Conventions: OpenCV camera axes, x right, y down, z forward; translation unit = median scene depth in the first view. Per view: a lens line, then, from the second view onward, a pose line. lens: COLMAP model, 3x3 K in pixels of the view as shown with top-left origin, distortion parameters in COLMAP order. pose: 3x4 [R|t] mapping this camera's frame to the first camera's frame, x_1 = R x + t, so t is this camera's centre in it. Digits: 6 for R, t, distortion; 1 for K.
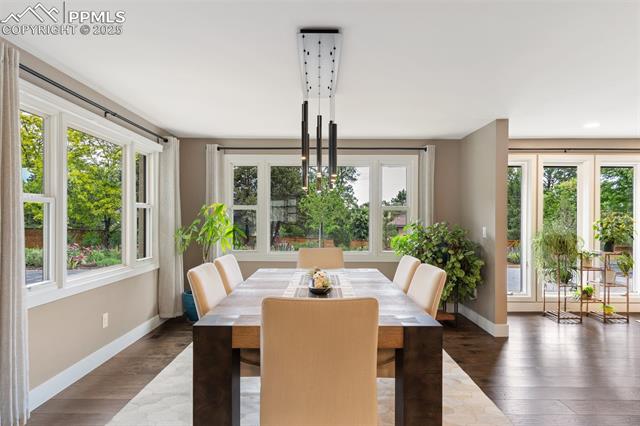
lens RADIAL K [[369.0, 0, 317.5], [0, 369.0, 214.6], [0, 0, 1]] dist [0.026732, 0.000126]
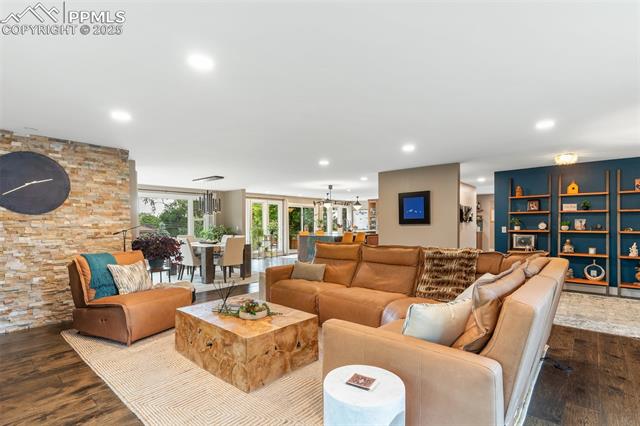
lens RADIAL K [[305.4, 0, 315.0], [0, 305.4, 219.3], [0, 0, 1]] dist [-0.005170, 0.000166]
pose [[0.683286, 0.003933, 0.730140, -0.733231], [0.007025, 0.999904, -0.011960, 0.010427], [-0.730117, 0.013301, 0.683193, -0.872774]]
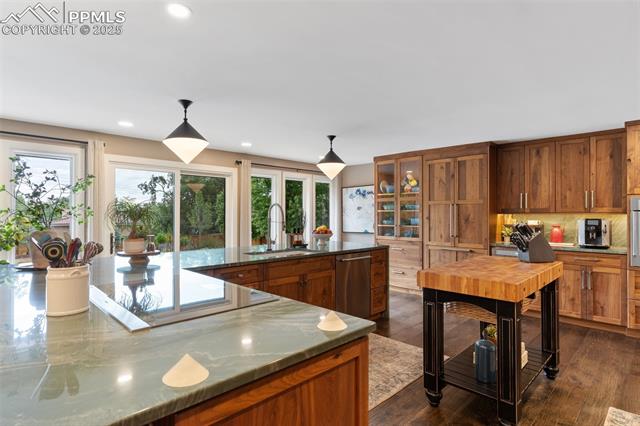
lens RADIAL K [[338.4, 0, 327.1], [0, 338.4, 213.2], [0, 0, 1]] dist [0.016542, -0.000420]
pose [[0.710210, 0.002495, 0.703986, 0.795296], [0.005270, 0.999947, -0.008861, 0.006825], [-0.703971, 0.010003, 0.710159, 0.018057]]
